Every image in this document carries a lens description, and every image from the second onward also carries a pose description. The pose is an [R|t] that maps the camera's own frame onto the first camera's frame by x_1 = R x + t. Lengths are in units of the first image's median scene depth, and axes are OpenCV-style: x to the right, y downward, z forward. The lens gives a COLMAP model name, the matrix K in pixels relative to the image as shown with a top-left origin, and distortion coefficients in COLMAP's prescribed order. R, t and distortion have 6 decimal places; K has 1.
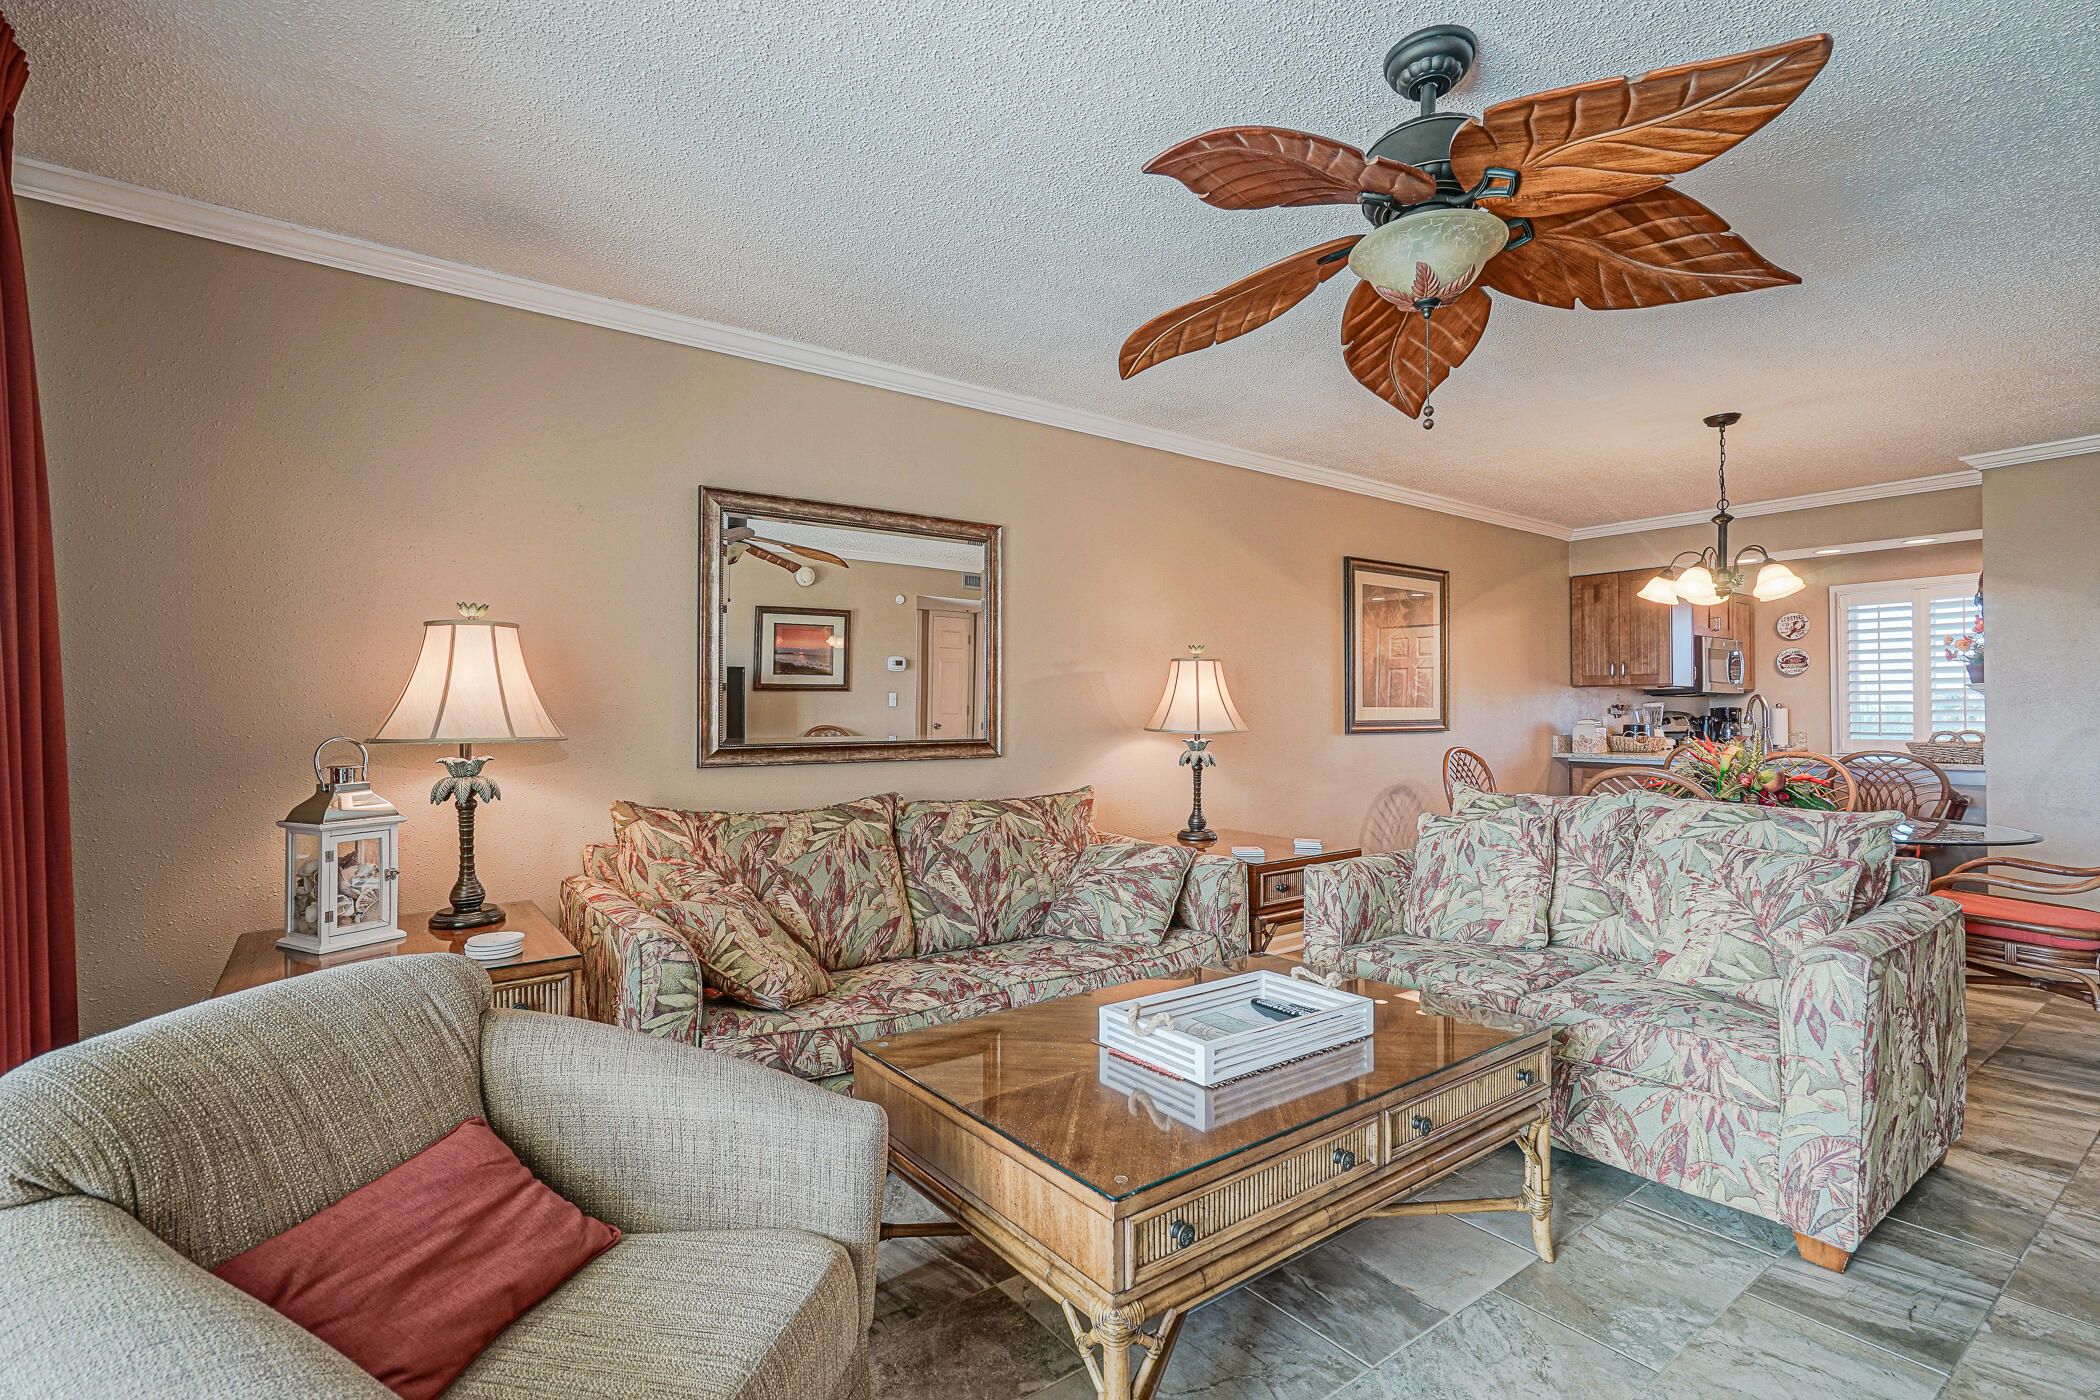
lens RADIAL K [[960.5, 0, 1044.8], [0, 960.5, 696.9], [0, 0, 1]] dist [0.001895, 0.006652]
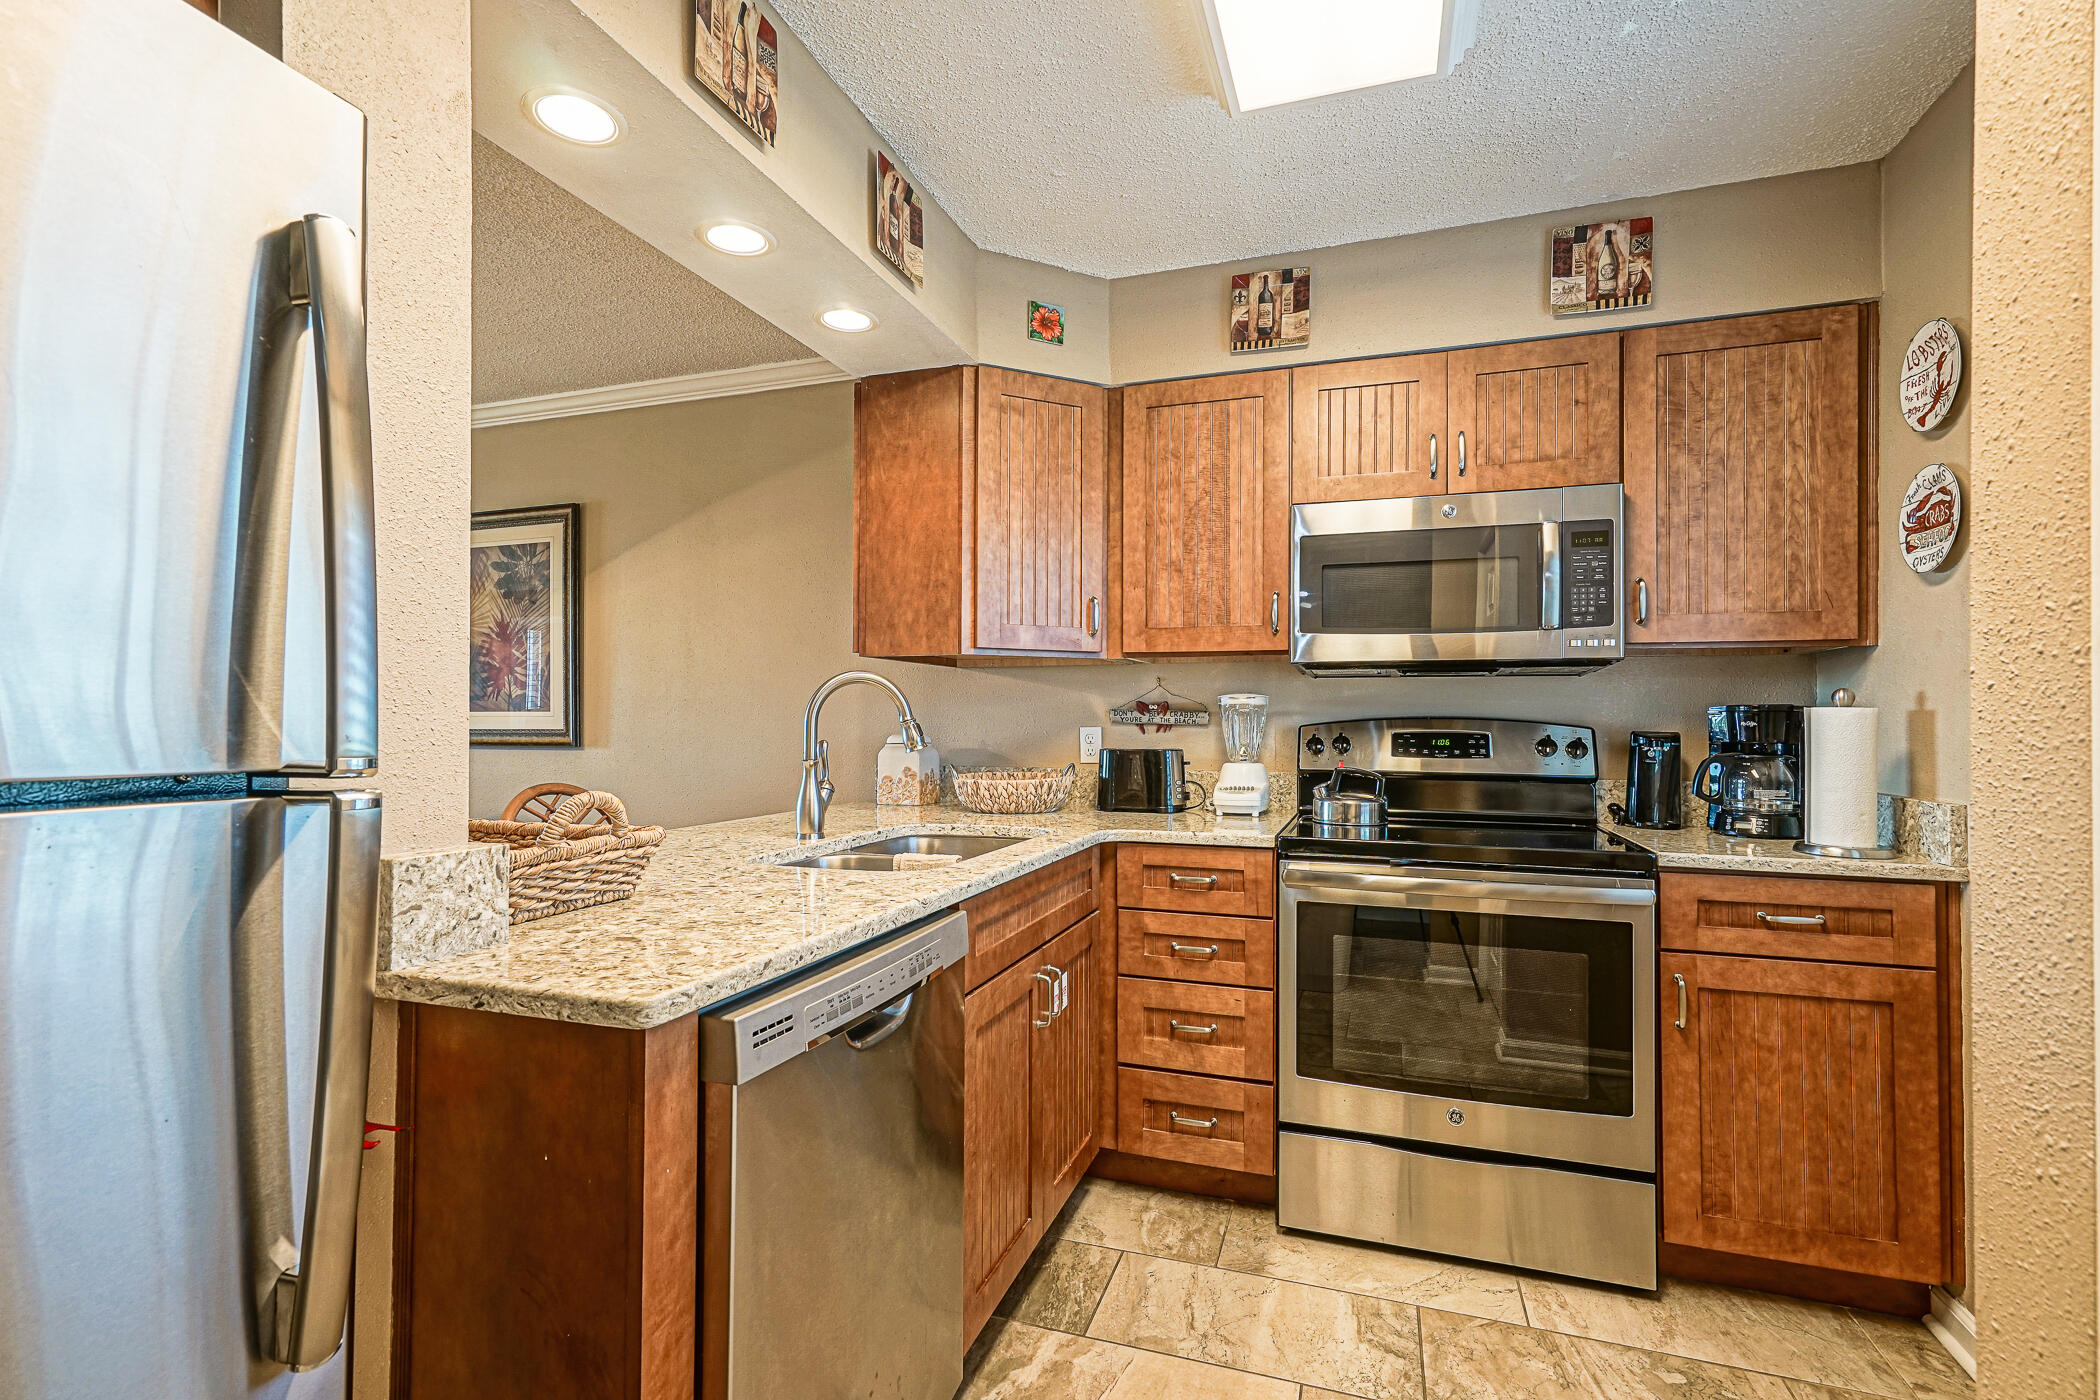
lens RADIAL K [[979.1, 0, 1047.0], [0, 979.1, 715.1], [0, 0, 1]] dist [-0.013076, 0.010389]
pose [[0.560349, -0.003399, -0.828250, 2.184592], [0.012856, 0.999907, 0.004594, 0.027350], [0.828157, -0.013223, 0.560341, 1.696433]]
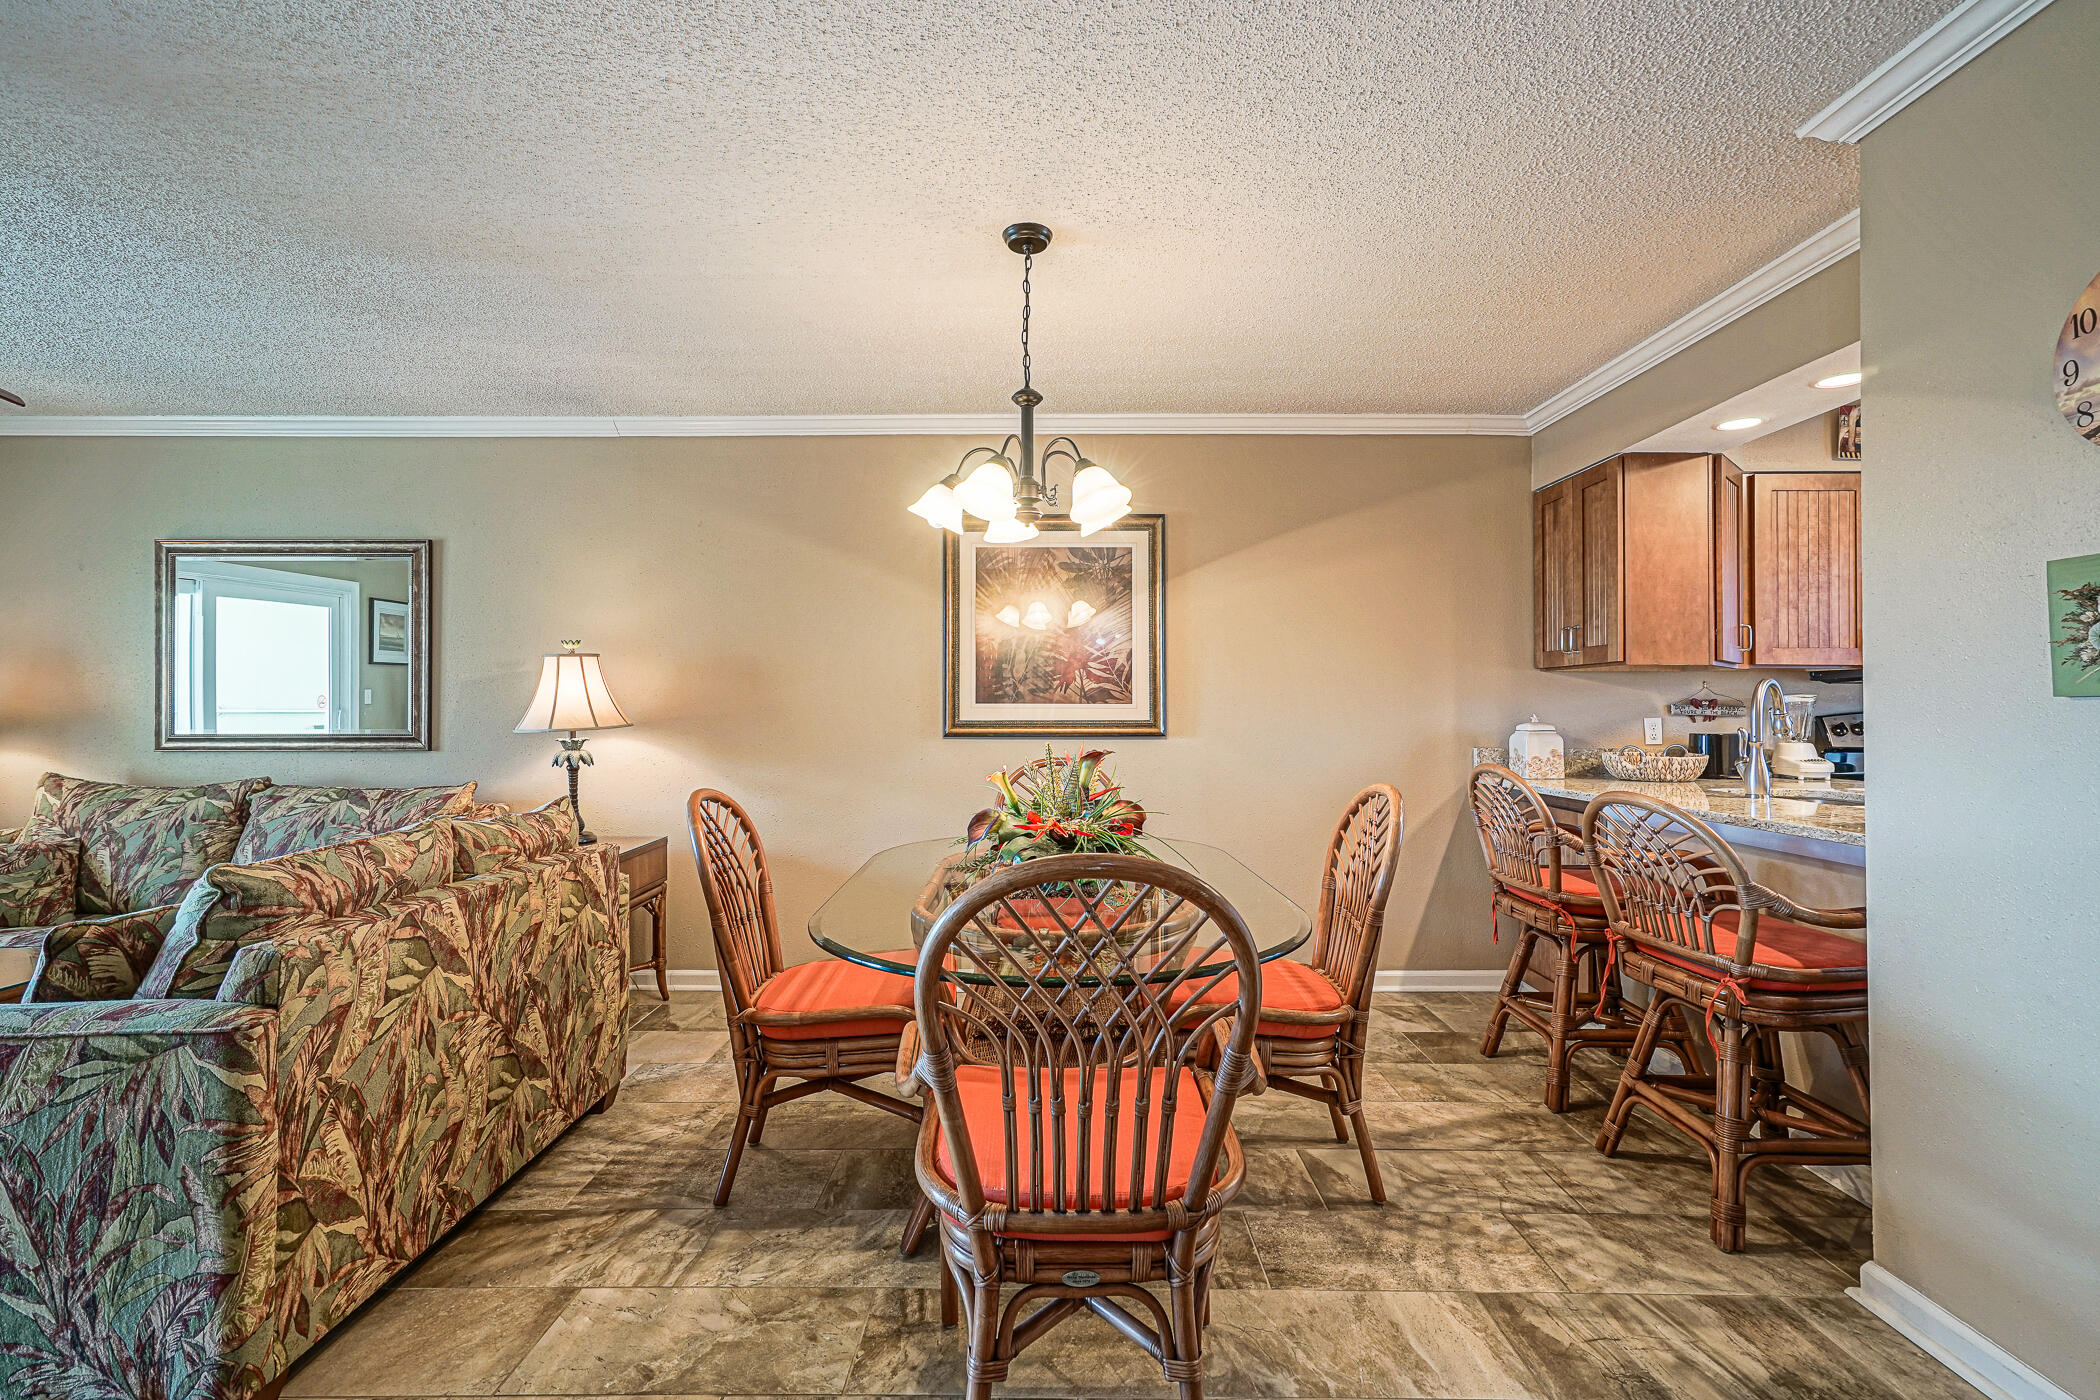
lens RADIAL K [[958.3, 0, 1042.0], [0, 958.3, 693.7], [0, 0, 1]] dist [-0.001593, 0.009957]
pose [[0.795915, -0.007224, -0.605365, 1.484458], [0.007807, 0.999968, -0.001669, 0.006896], [0.605358, -0.003397, 0.795946, 0.709561]]
